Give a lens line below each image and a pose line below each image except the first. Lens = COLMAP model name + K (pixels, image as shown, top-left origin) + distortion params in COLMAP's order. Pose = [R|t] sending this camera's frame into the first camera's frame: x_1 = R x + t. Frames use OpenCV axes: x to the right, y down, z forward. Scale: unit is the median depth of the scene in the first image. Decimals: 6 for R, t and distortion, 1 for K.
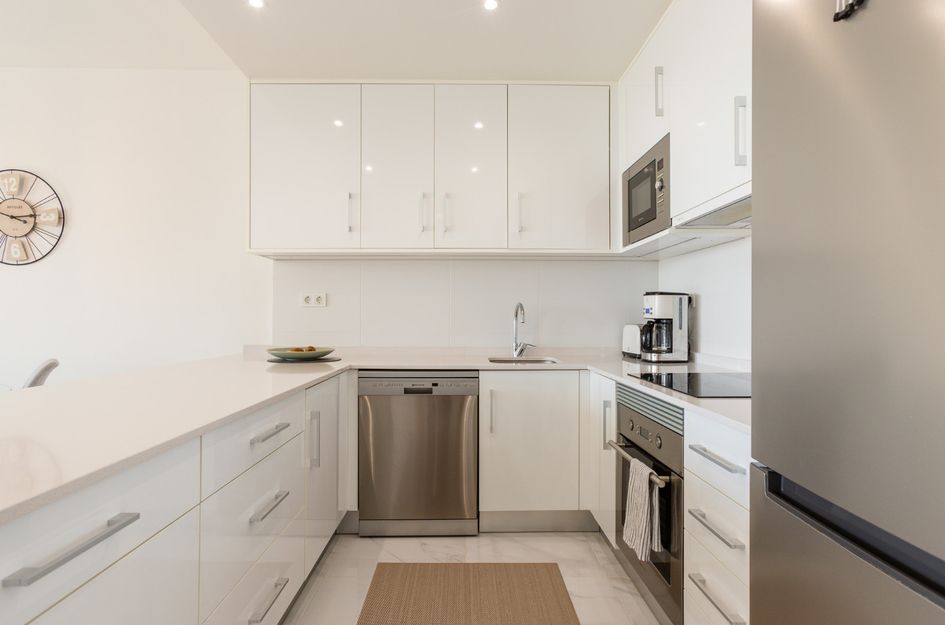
lens RADIAL K [[494.6, 0, 470.8], [0, 494.6, 313.1], [0, 0, 1]] dist [-0.003935, 0.003442]
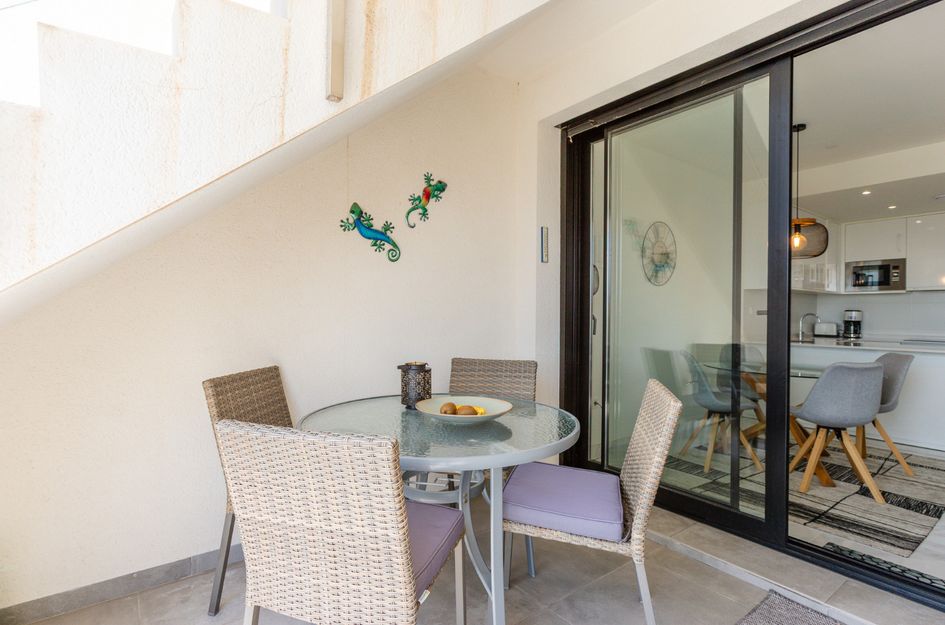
lens RADIAL K [[475.8, 0, 479.2], [0, 475.8, 313.6], [0, 0, 1]] dist [-0.017240, 0.013951]
pose [[0.799573, 0.004720, 0.600550, -2.599739], [-0.015349, 0.999803, 0.012578, -0.024231], [-0.600373, -0.019275, 0.799488, 0.201940]]
